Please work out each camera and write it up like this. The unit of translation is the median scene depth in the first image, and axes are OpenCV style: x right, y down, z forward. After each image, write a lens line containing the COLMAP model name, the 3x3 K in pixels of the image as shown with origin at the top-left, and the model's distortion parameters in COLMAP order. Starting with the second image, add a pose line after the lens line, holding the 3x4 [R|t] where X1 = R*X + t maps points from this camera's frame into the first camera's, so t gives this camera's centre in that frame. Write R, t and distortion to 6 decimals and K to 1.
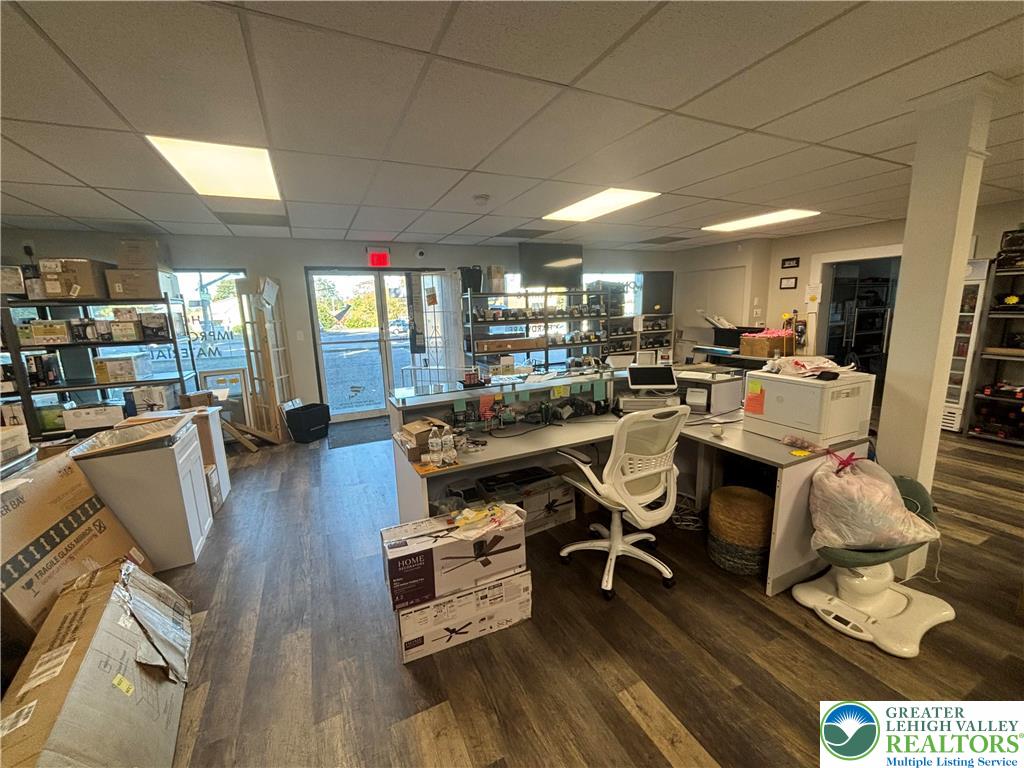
lens RADIAL K [[415.6, 0, 512.3], [0, 415.6, 388.1], [0, 0, 1]] dist [0.001117, 0.000074]
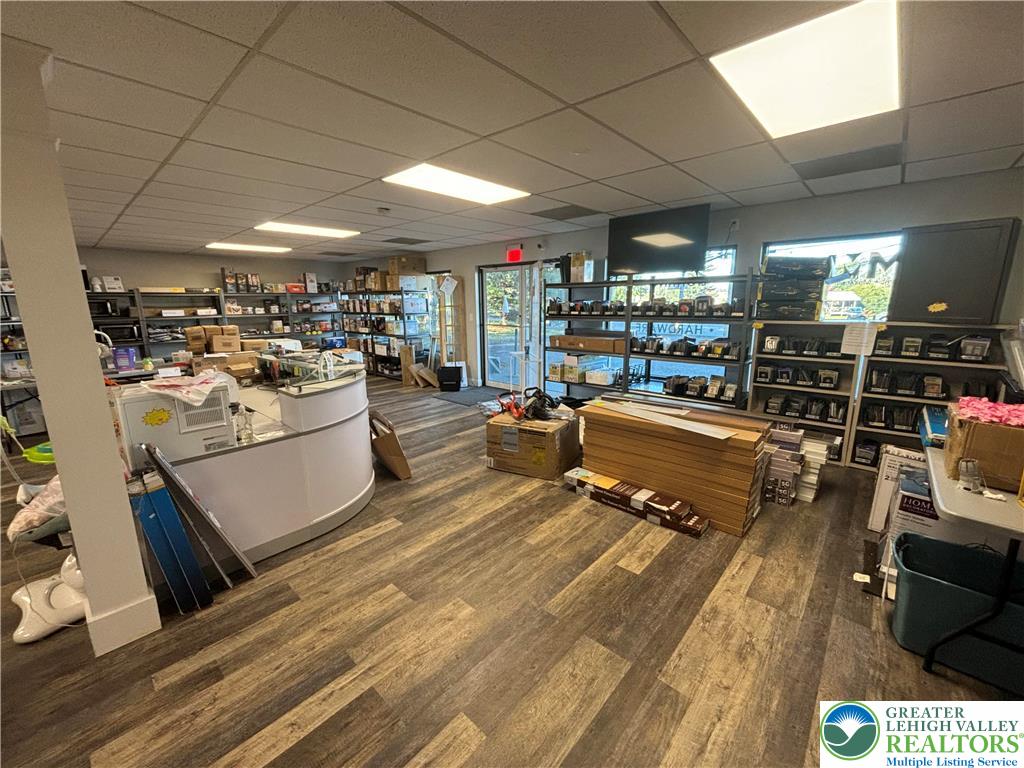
lens RADIAL K [[415.6, 0, 509.0], [0, 415.6, 380.9], [0, 0, 1]] dist [0.001117, 0.000074]
pose [[0.368935, 0.206931, -0.906127, 0.727544], [-0.172330, 0.973227, 0.152089, -0.134626], [0.913340, 0.100042, 0.394718, 0.534283]]
